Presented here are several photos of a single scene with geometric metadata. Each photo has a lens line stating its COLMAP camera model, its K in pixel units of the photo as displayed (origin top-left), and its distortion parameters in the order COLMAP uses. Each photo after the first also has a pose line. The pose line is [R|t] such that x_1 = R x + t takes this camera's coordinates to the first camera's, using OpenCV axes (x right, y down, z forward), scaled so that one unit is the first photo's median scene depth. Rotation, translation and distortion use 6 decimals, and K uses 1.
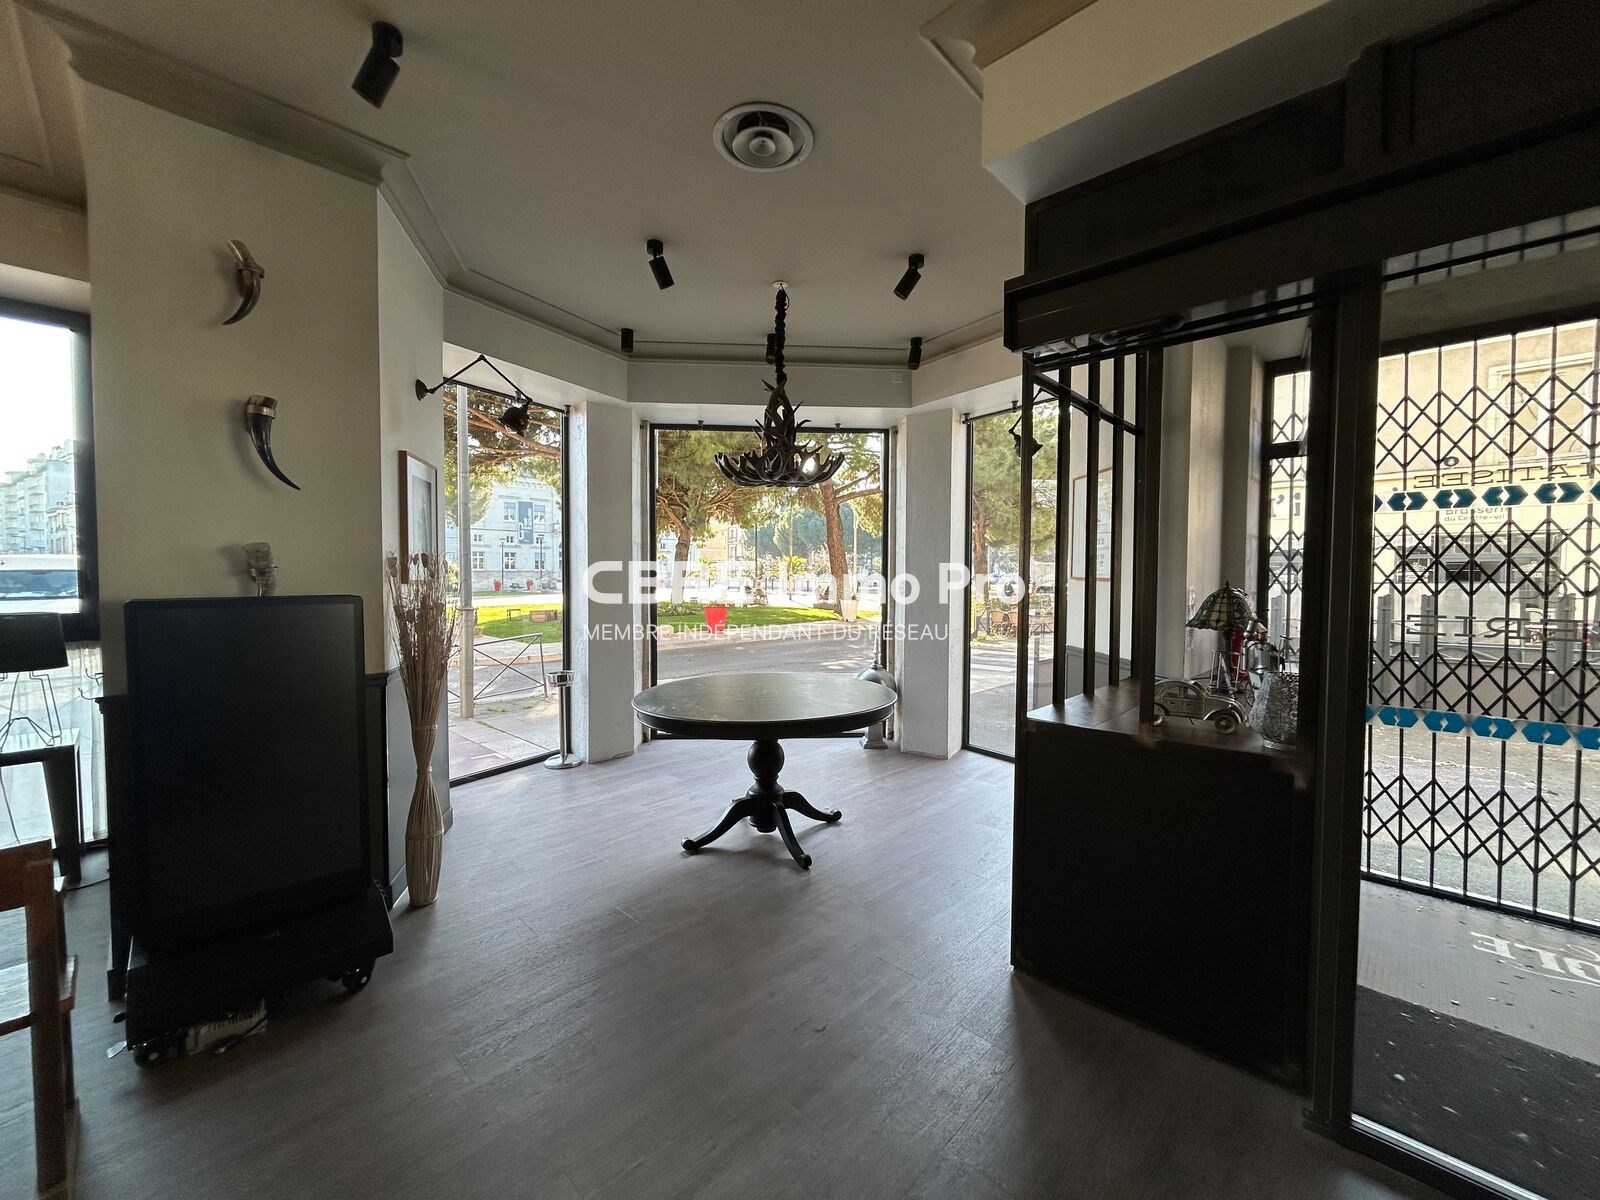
lens RADIAL K [[641.9, 0, 793.1], [0, 641.9, 599.0], [0, 0, 1]] dist [-0.000970, -0.000163]
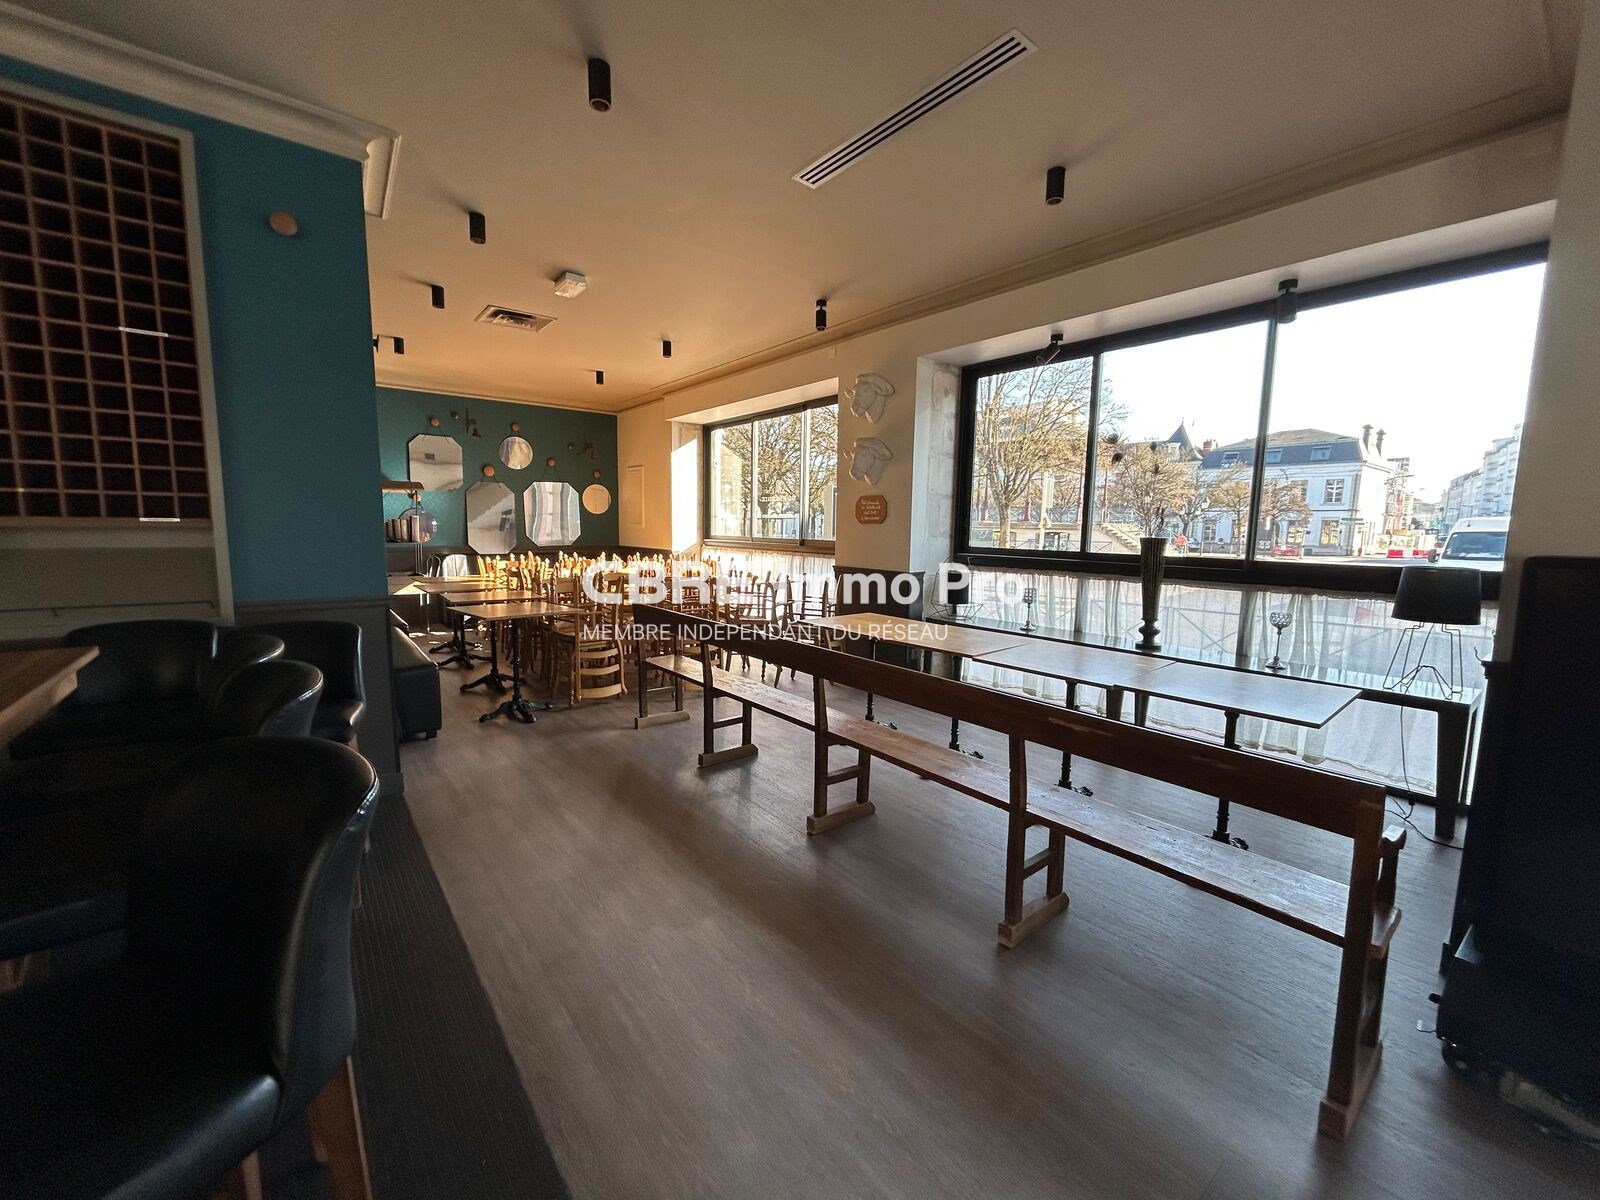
lens RADIAL K [[637.9, 0, 804.5], [0, 637.9, 593.5], [0, 0, 1]] dist [0.000848, 0.000409]
pose [[-0.130117, 0.096491, -0.986792, -0.042414], [-0.049611, 0.993373, 0.103676, 0.008184], [0.990257, 0.062445, -0.124468, 0.114293]]
